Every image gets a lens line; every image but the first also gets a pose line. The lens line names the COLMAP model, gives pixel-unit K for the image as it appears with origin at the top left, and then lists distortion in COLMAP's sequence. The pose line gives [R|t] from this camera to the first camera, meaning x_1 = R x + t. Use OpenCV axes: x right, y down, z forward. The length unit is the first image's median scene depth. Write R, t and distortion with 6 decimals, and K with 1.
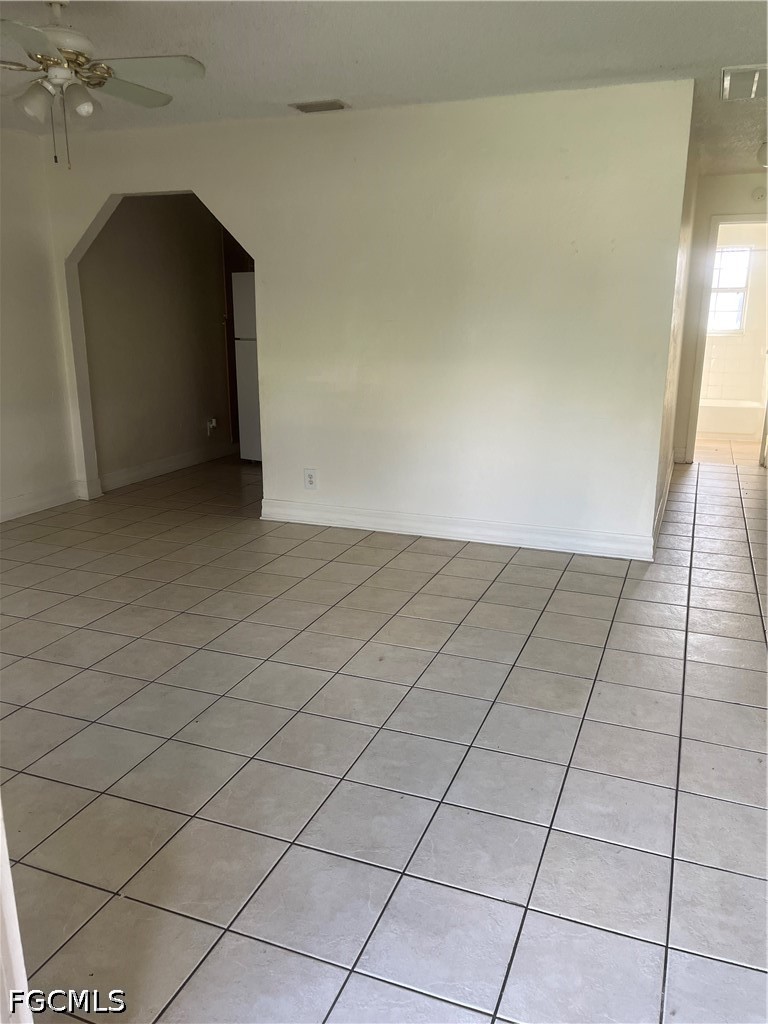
lens RADIAL K [[790.0, 0, 380.7], [0, 790.0, 495.8], [0, 0, 1]] dist [0.049421, -0.005401]
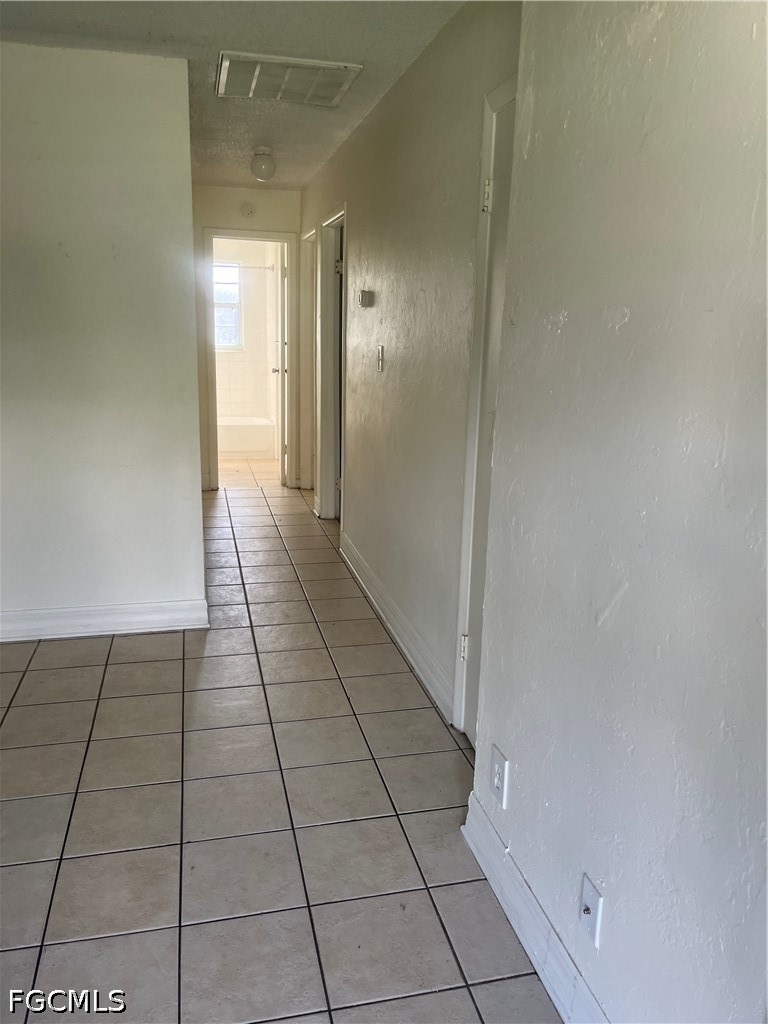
lens RADIAL K [[774.2, 0, 383.9], [0, 774.2, 501.6], [0, 0, 1]] dist [-0.006462, -0.005731]
pose [[0.810104, -0.119350, 0.574010, 0.036151], [0.116889, 0.992284, 0.041352, -0.064356], [-0.574516, 0.033596, 0.817803, 0.217092]]
